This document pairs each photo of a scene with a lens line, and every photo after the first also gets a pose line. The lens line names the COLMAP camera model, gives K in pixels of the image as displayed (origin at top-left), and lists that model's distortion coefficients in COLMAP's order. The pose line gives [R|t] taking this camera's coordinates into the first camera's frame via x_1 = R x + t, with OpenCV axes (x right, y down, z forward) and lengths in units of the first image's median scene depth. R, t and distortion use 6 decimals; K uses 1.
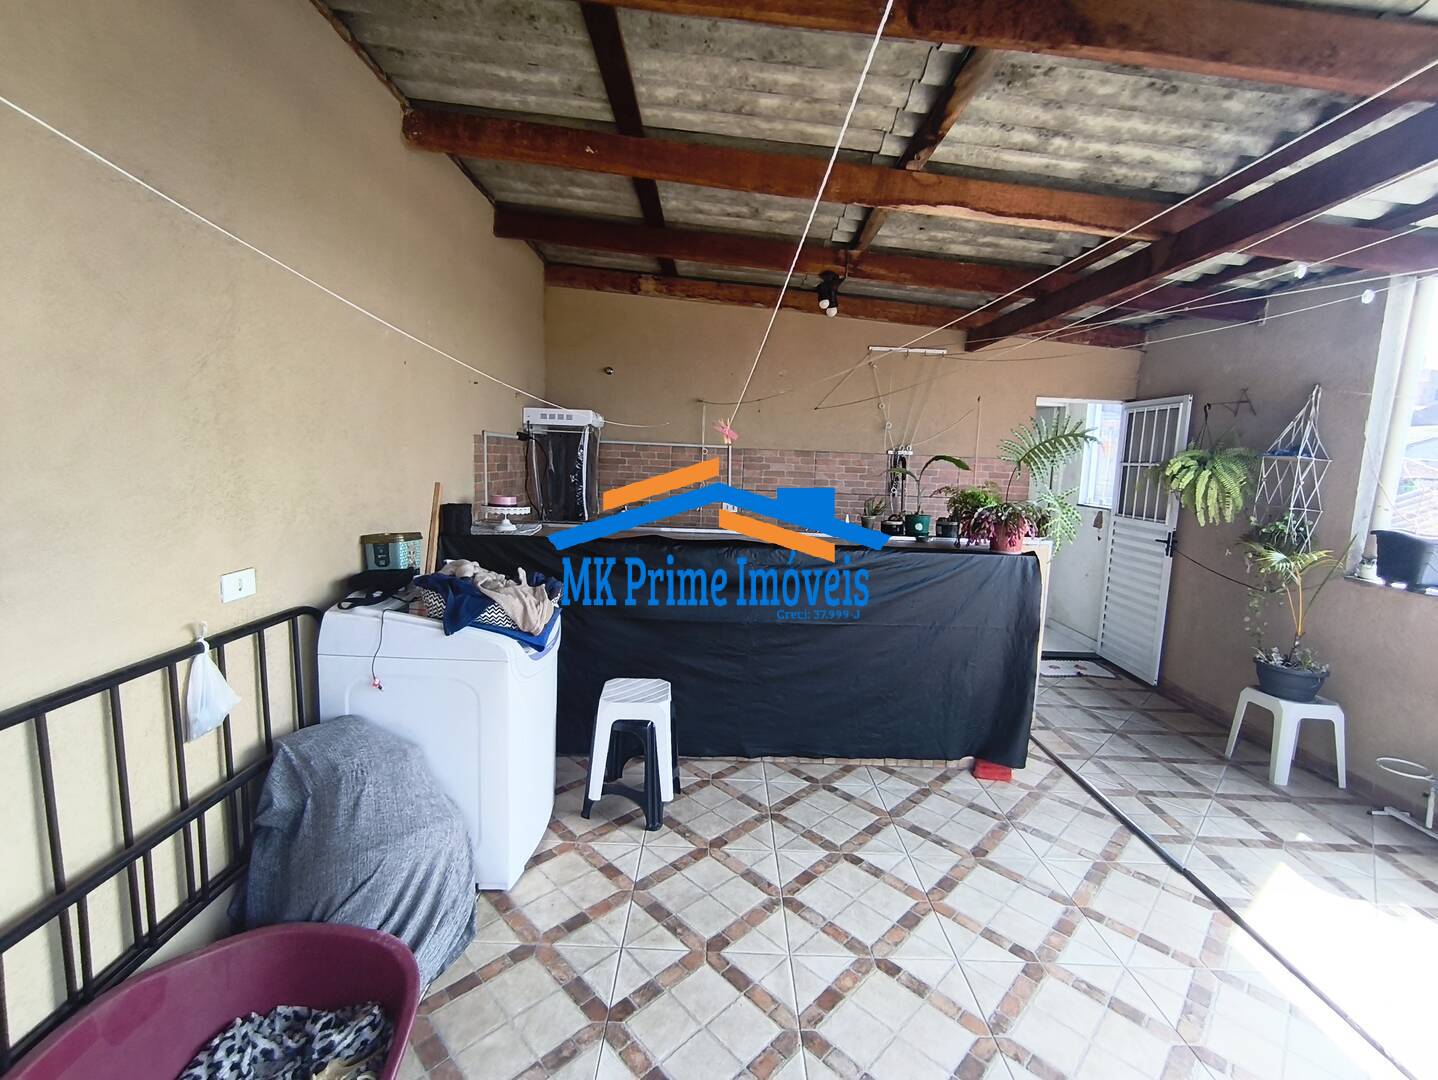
lens RADIAL K [[621.2, 0, 722.0], [0, 621.2, 528.6], [0, 0, 1]] dist [-0.000208, -0.000114]
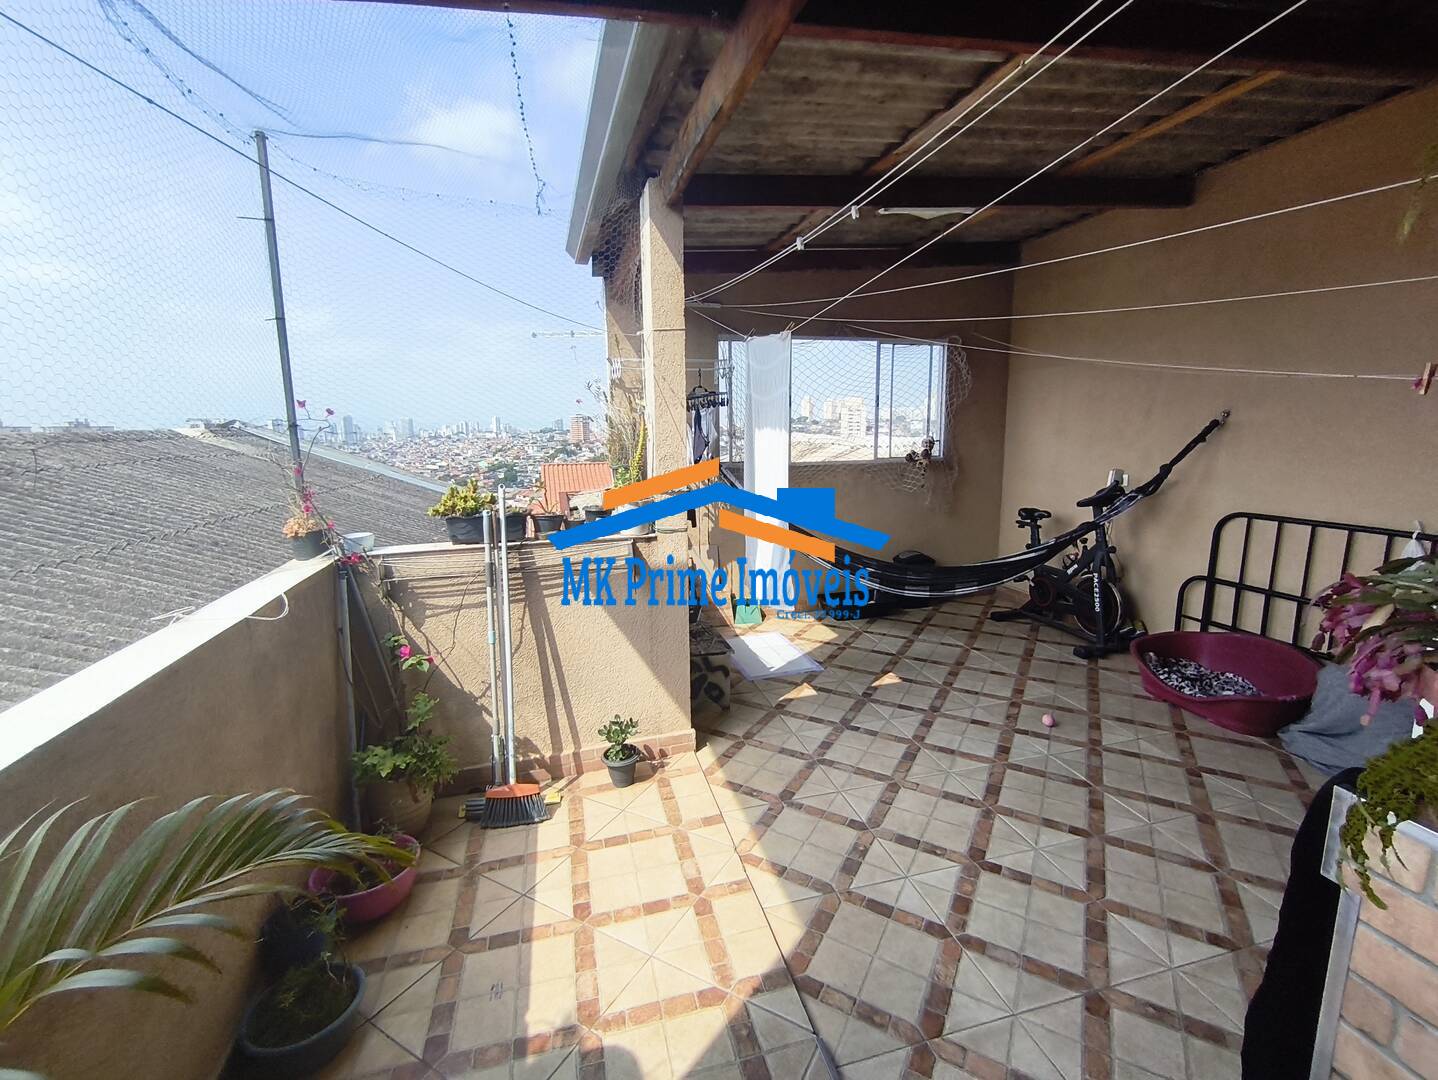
lens RADIAL K [[621.2, 0, 722.0], [0, 621.2, 528.6], [0, 0, 1]] dist [-0.000208, -0.000114]
pose [[-0.964986, 0.015021, -0.261871, 1.238239], [-0.057339, 0.962133, 0.266482, -0.150043], [0.255957, 0.272167, -0.927583, 1.765082]]
